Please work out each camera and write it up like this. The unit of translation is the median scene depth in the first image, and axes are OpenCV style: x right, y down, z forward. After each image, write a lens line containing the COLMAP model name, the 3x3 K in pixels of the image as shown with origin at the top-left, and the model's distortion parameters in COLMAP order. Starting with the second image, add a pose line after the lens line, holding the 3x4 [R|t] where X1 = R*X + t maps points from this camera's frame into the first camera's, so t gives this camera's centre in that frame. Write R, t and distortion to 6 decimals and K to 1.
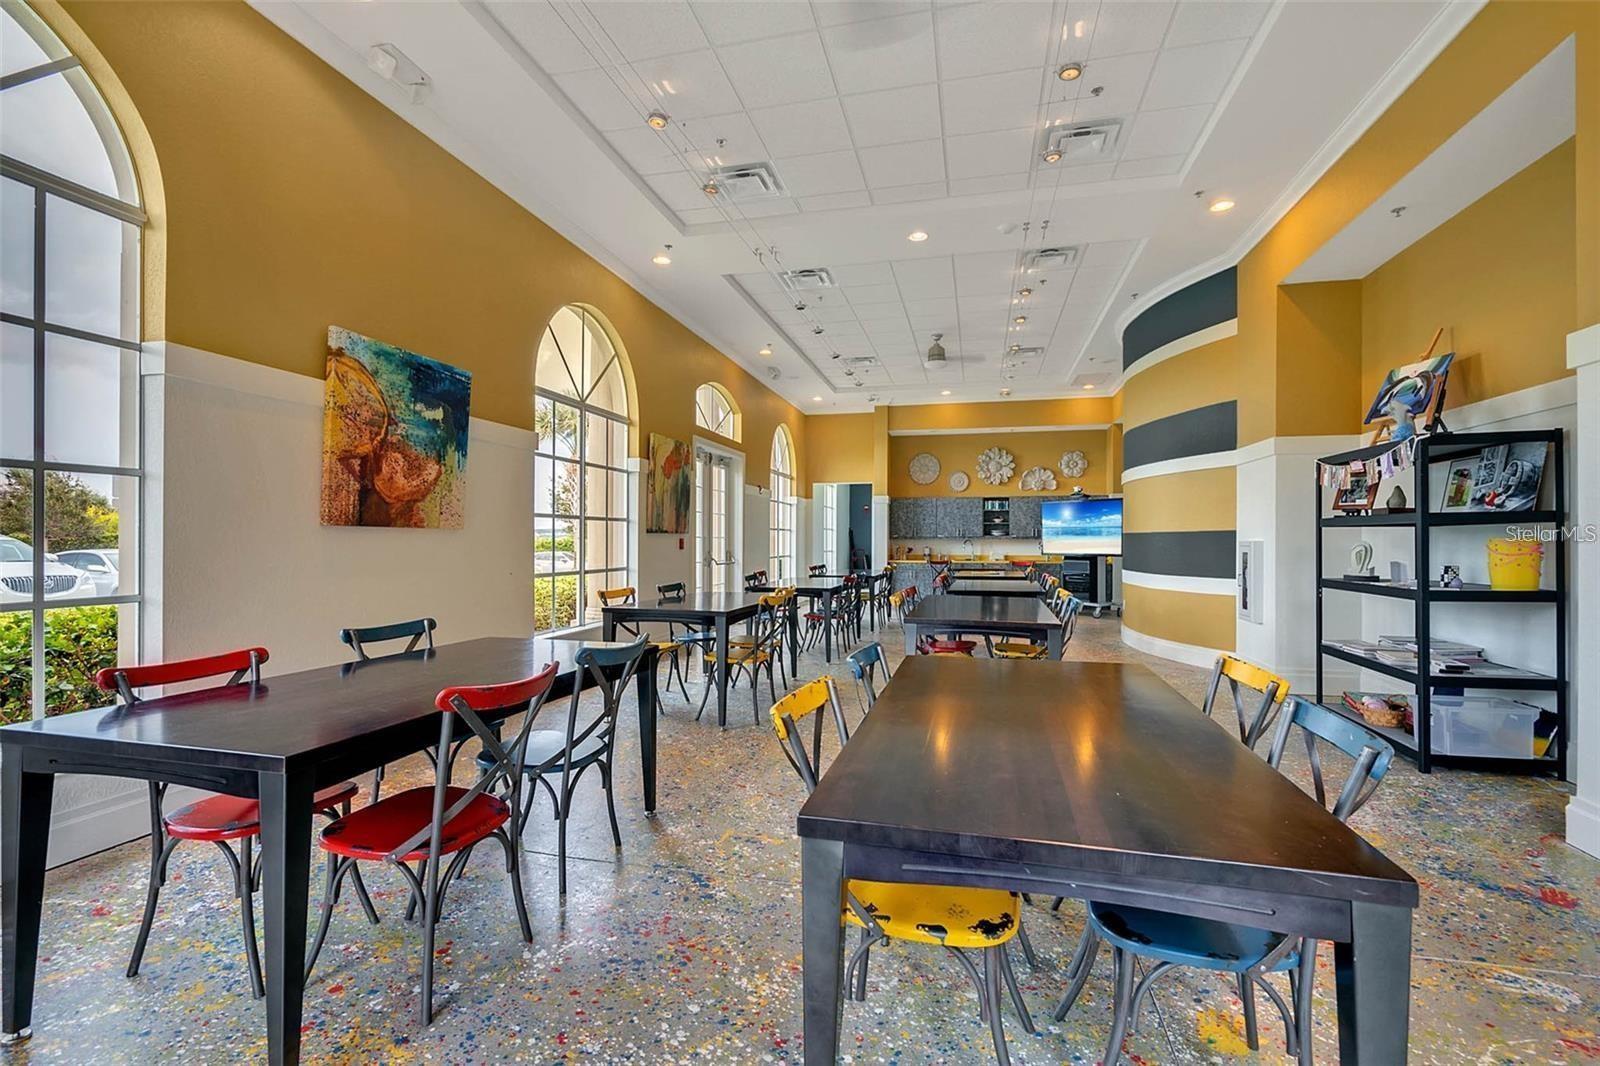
lens RADIAL K [[725.5, 0, 800.0], [0, 725.5, 533.0], [0, 0, 1]] dist [0.000275, 0.000002]
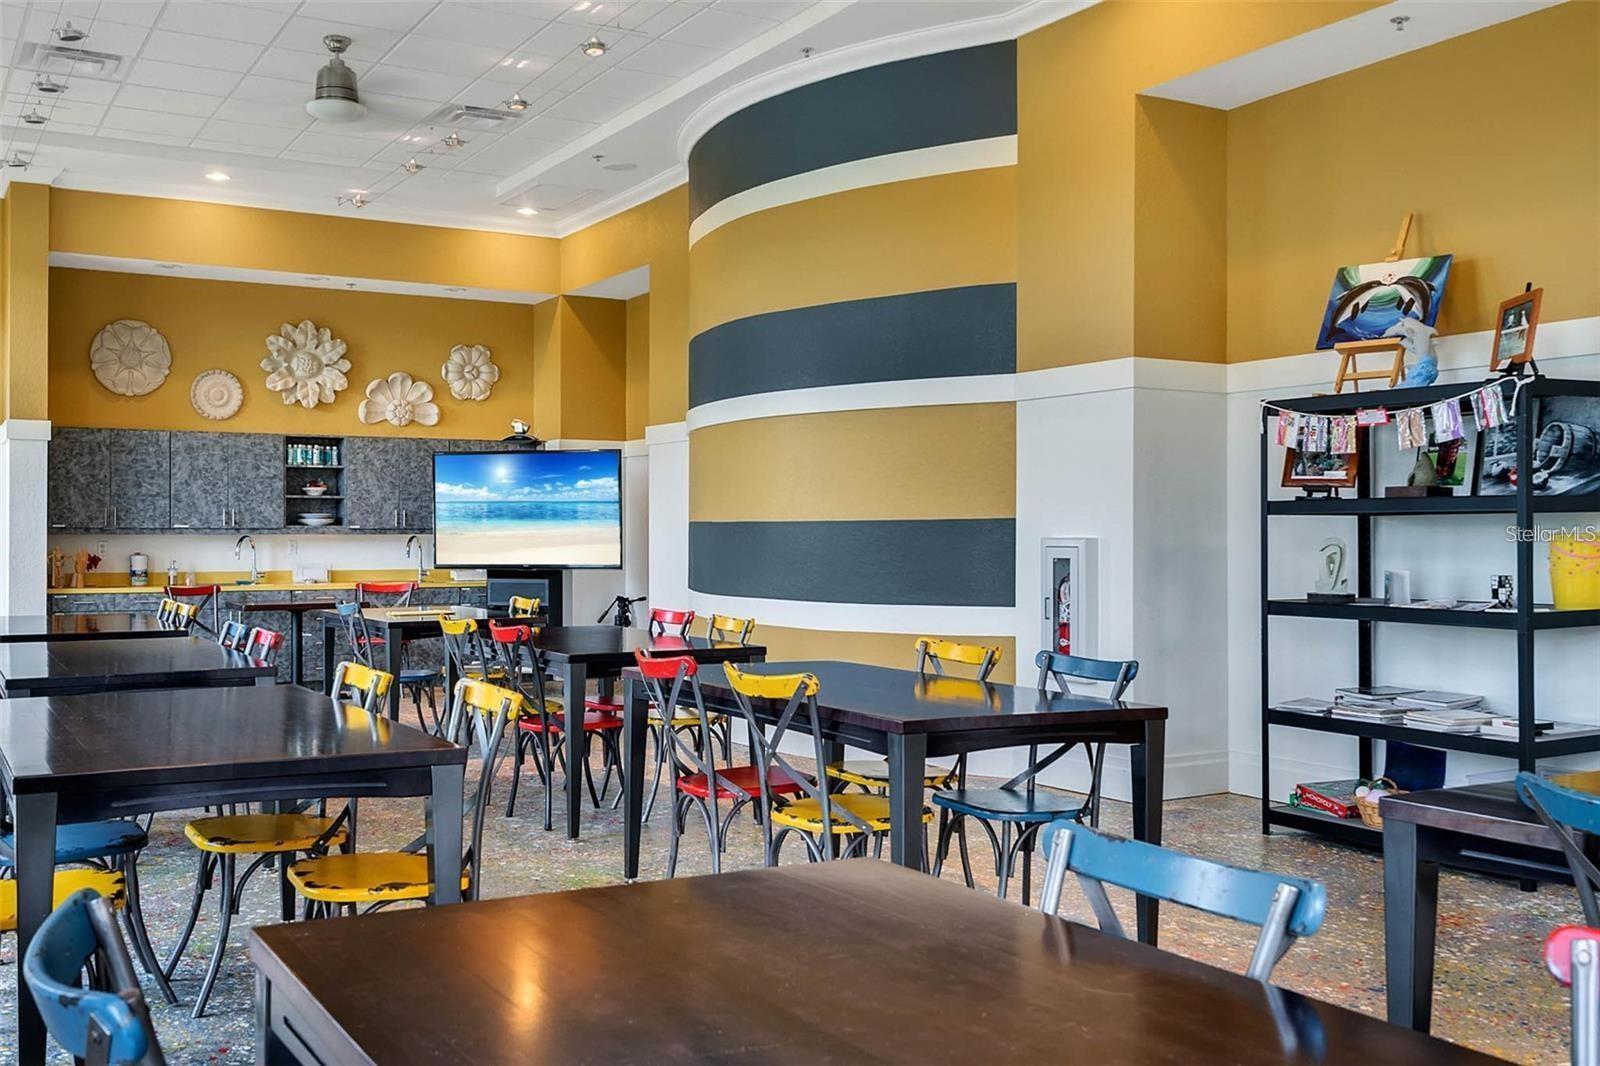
lens RADIAL K [[1588.8, 0, 800.0], [0, 1588.8, 533.0], [0, 0, 1]] dist [0.001733, 0.004224]
pose [[0.721515, -0.000216, 0.692399, -0.261869], [-0.005912, 0.999962, 0.006473, 0.000460], [-0.692373, -0.008764, 0.721486, 0.174579]]
